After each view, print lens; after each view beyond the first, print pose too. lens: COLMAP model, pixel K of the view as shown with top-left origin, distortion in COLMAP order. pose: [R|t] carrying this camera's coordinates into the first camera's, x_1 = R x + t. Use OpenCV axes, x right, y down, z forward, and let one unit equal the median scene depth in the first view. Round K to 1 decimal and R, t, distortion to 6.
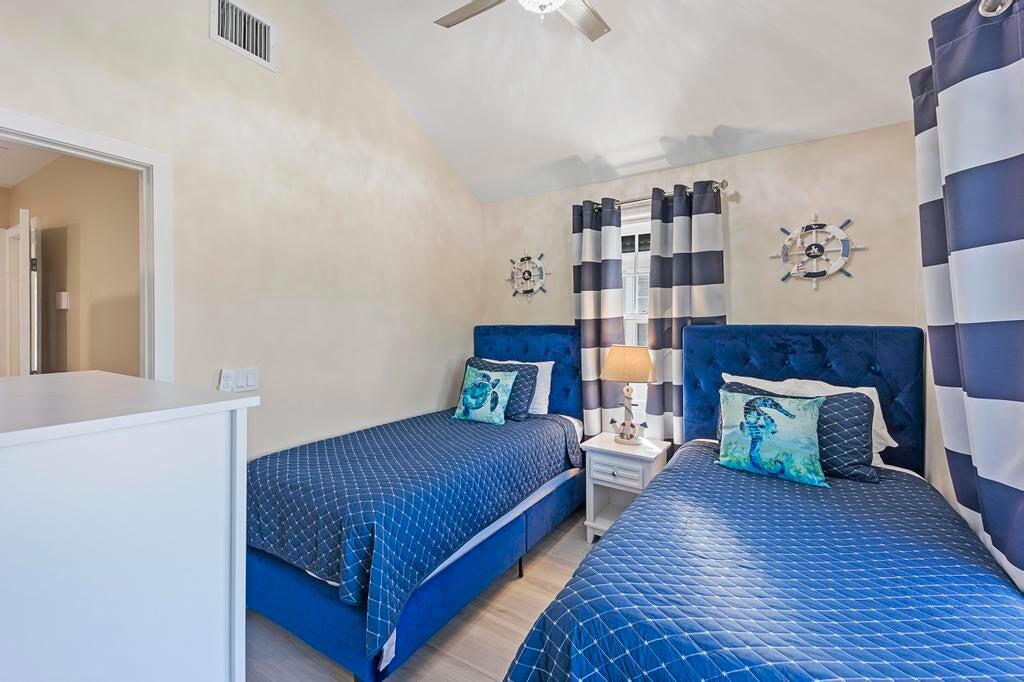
lens RADIAL K [[408.5, 0, 517.0], [0, 408.5, 323.1], [0, 0, 1]] dist [0.042938, -0.000018]
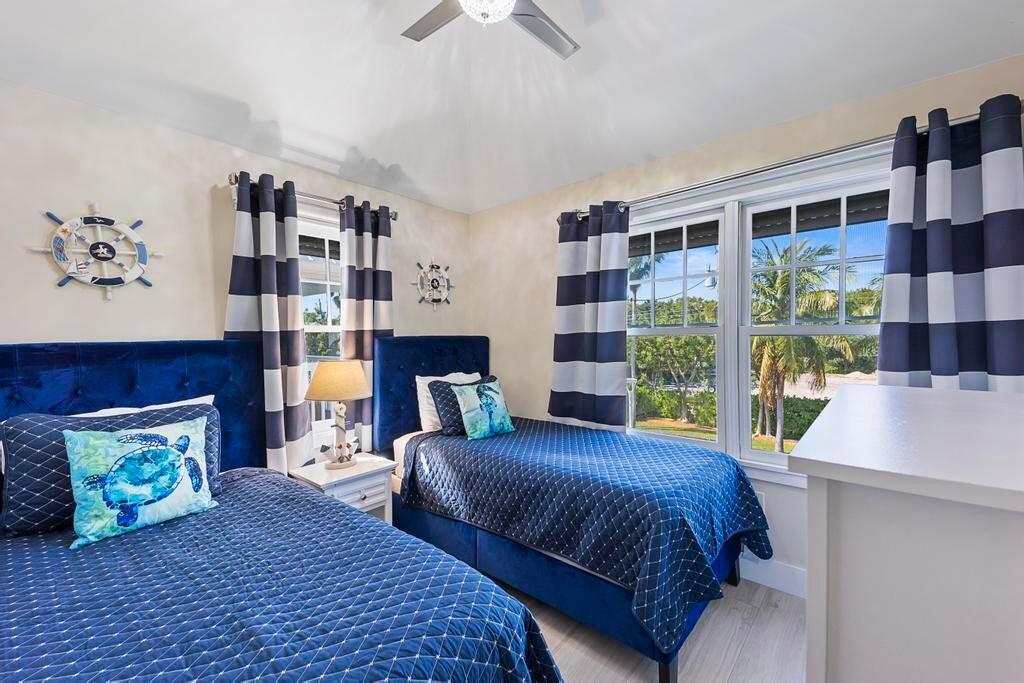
lens RADIAL K [[425.8, 0, 513.8], [0, 425.8, 336.4], [0, 0, 1]] dist [0.095011, -0.039678]
pose [[0.150948, -0.010092, 0.988490, -0.585612], [0.010530, 0.999908, 0.008601, -0.003080], [-0.988486, 0.009111, 0.151040, 0.443495]]
